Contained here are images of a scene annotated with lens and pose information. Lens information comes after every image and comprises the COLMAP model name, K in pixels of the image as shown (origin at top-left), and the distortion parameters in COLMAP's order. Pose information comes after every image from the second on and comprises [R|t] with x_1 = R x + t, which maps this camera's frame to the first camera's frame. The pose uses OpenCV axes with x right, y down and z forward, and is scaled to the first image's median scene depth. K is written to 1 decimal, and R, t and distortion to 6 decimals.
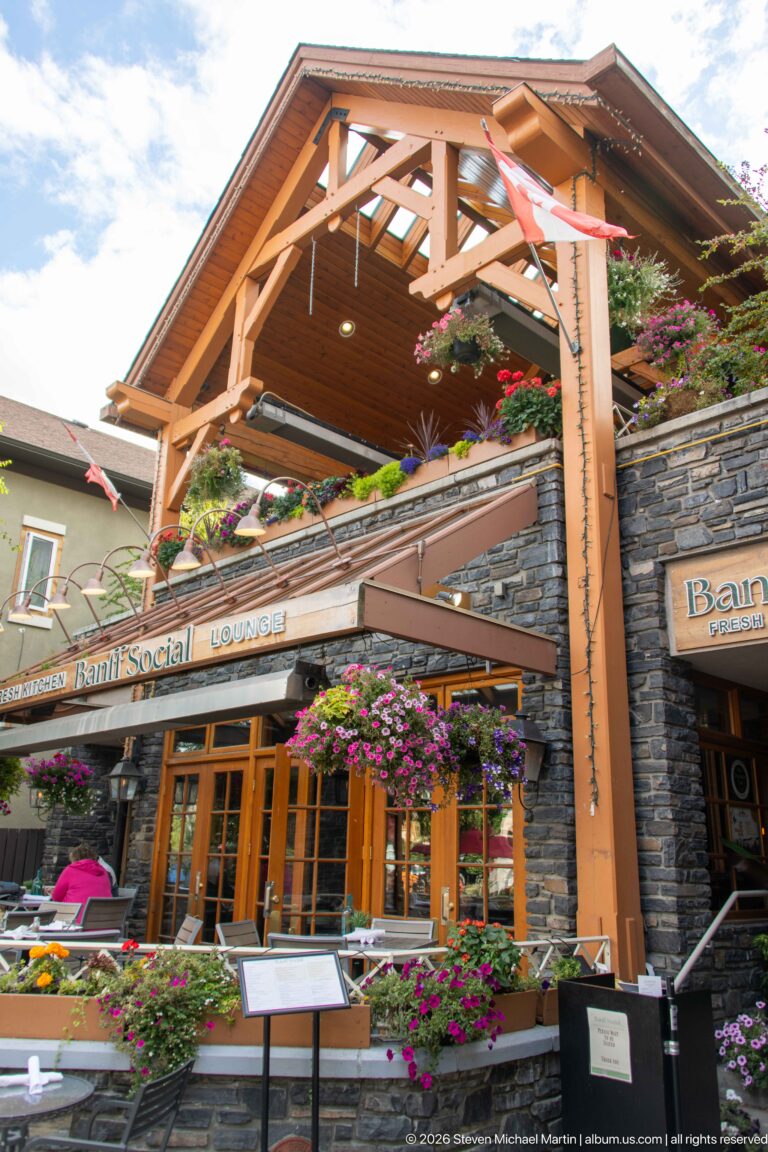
lens RADIAL K [[890.0, 0, 384.0], [0, 890.0, 576.0], [0, 0, 1]] dist [0.002680, 0.001240]
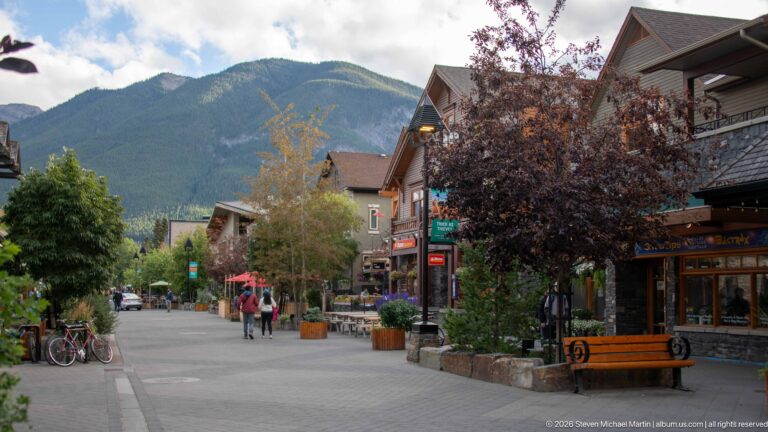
lens RADIAL K [[845.1, 0, 384.0], [0, 845.1, 242.1], [0, 0, 1]] dist [0.016122, 0.034111]
pose [[0.907563, -0.053519, -0.416491, 1.592938], [0.149722, 0.967899, 0.201881, -0.879498], [0.392316, -0.245577, 0.886442, -3.054180]]
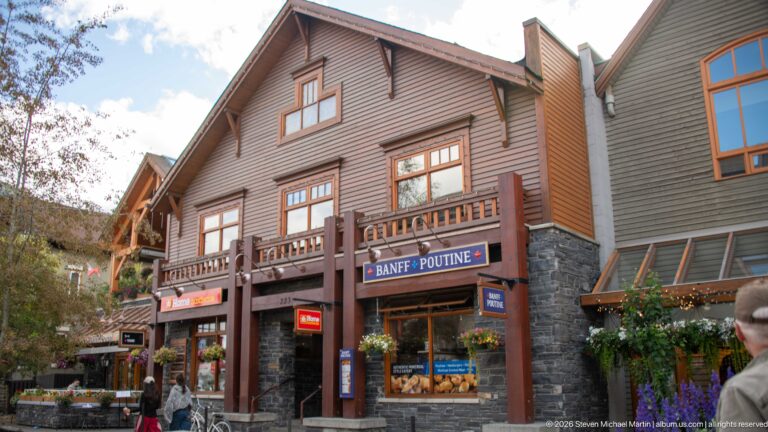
lens RADIAL K [[631.2, 0, 383.7], [0, 631.2, 256.8], [0, 0, 1]] dist [-0.094359, 0.000780]
pose [[0.993722, -0.015117, 0.110849, 0.519409], [0.003599, 0.994635, 0.103380, -0.413323], [-0.111817, -0.102332, 0.988446, -1.448135]]
